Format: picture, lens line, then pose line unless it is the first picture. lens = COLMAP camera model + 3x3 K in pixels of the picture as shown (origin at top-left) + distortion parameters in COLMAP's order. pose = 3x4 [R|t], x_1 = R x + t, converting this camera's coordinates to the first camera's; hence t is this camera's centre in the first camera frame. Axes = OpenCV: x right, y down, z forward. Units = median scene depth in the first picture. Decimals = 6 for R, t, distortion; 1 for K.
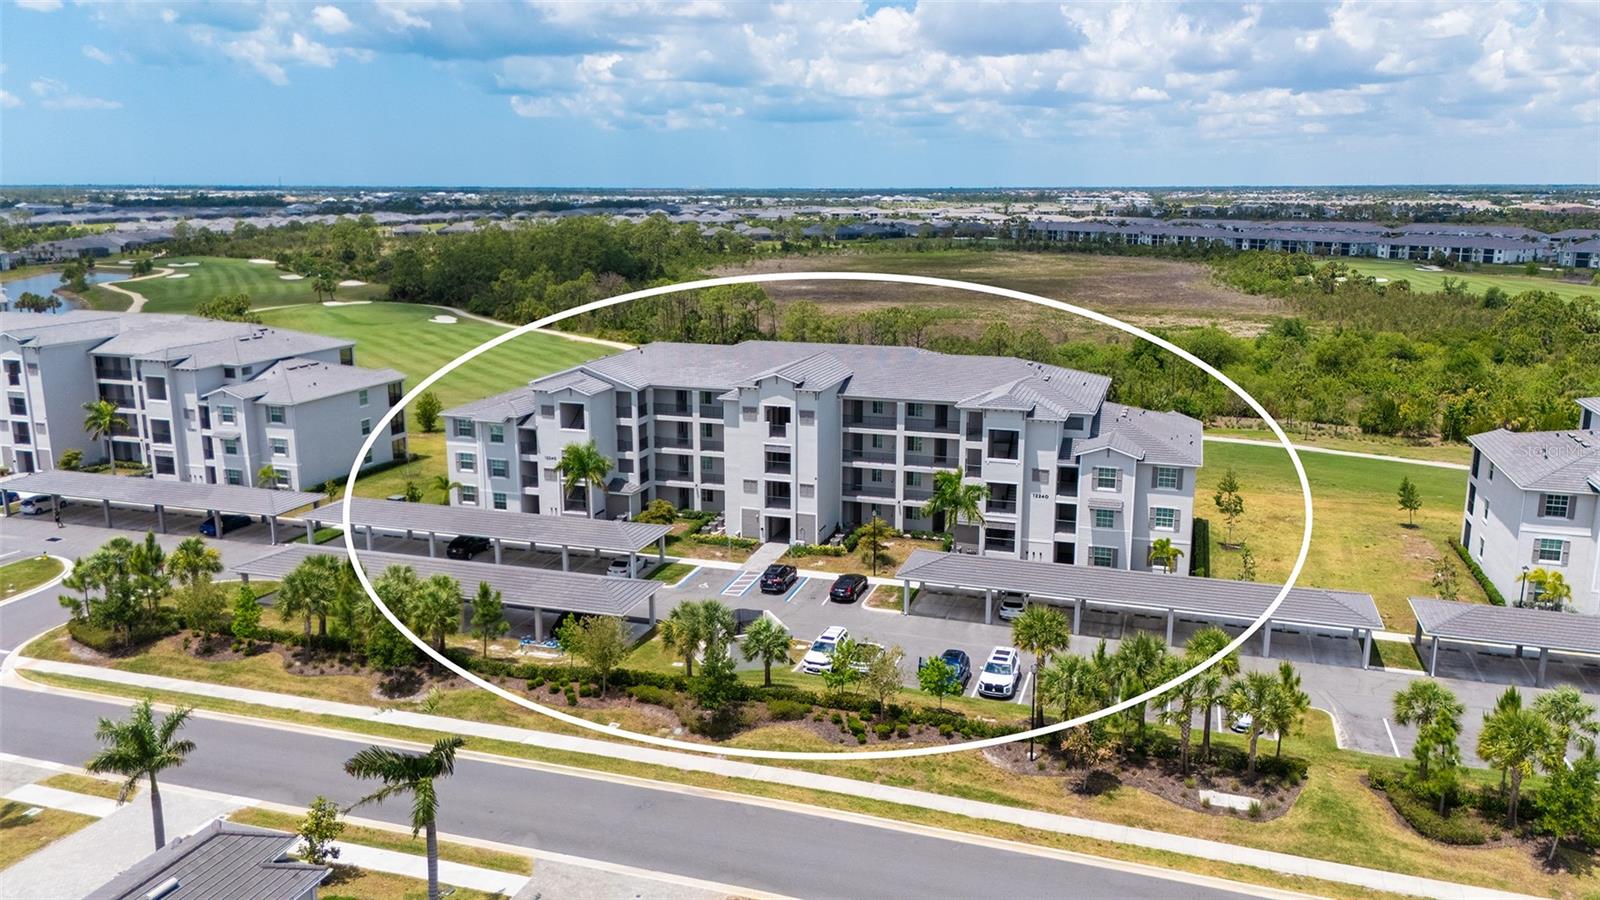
lens RADIAL K [[1190.2, 0, 800.0], [0, 1190.2, 450.0], [0, 0, 1]] dist [0.086603, -0.104161]
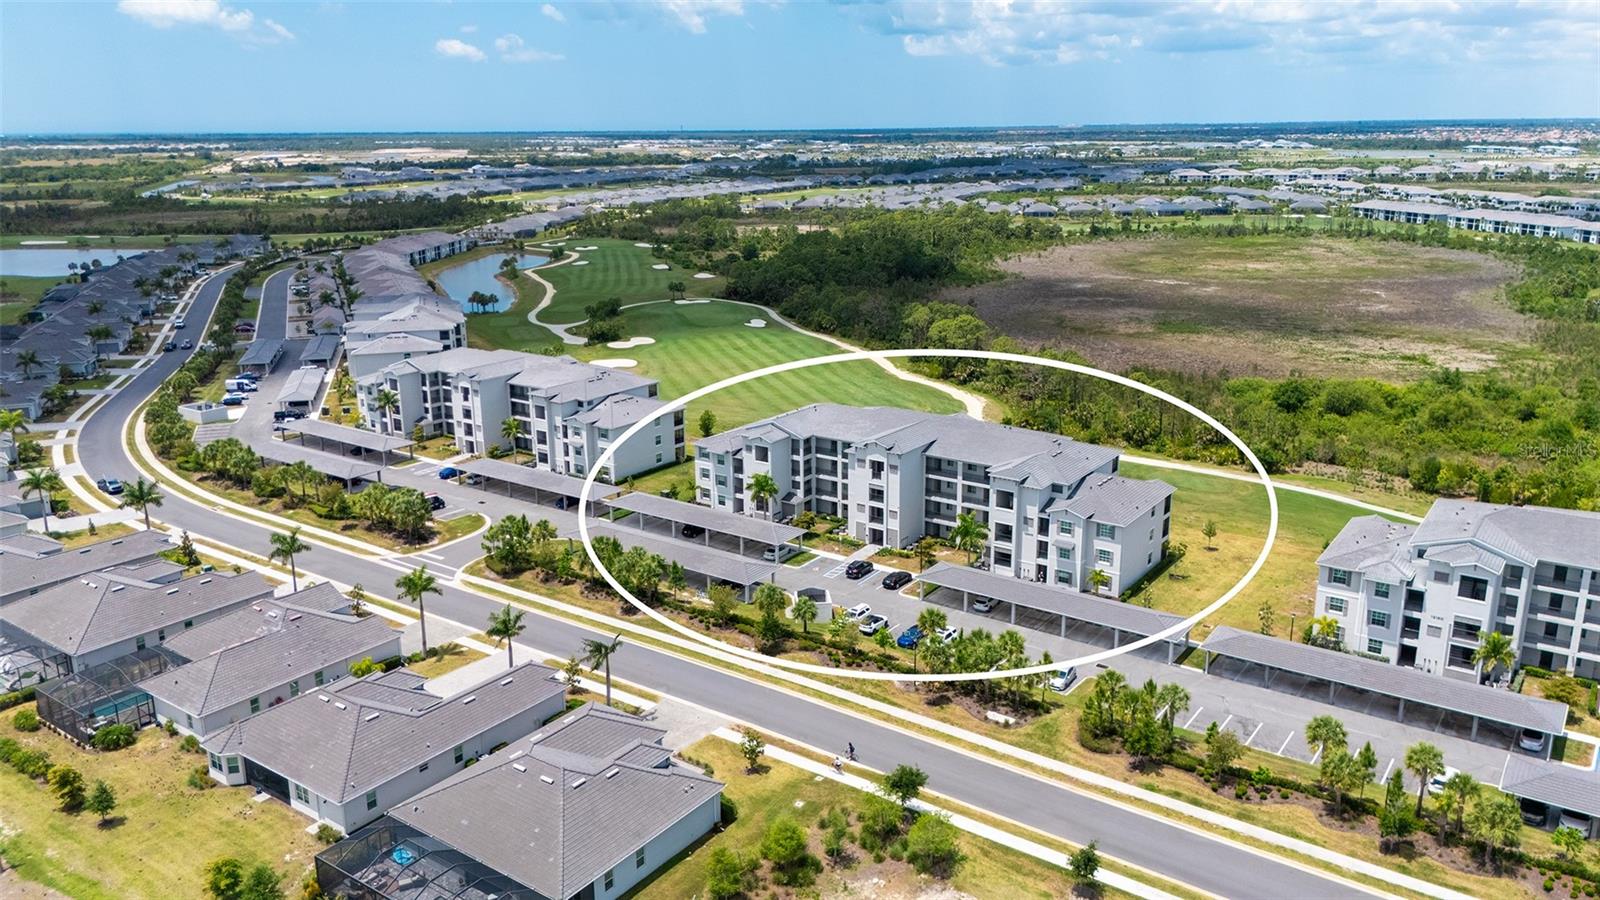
lens RADIAL K [[1190.2, 0, 800.0], [0, 1190.2, 450.0], [0, 0, 1]] dist [0.086603, -0.104161]
pose [[0.953047, 0.072348, -0.294053, 0.351337], [-0.056489, 0.996471, 0.062083, -0.144419], [0.297507, -0.042557, 0.953771, -0.551002]]
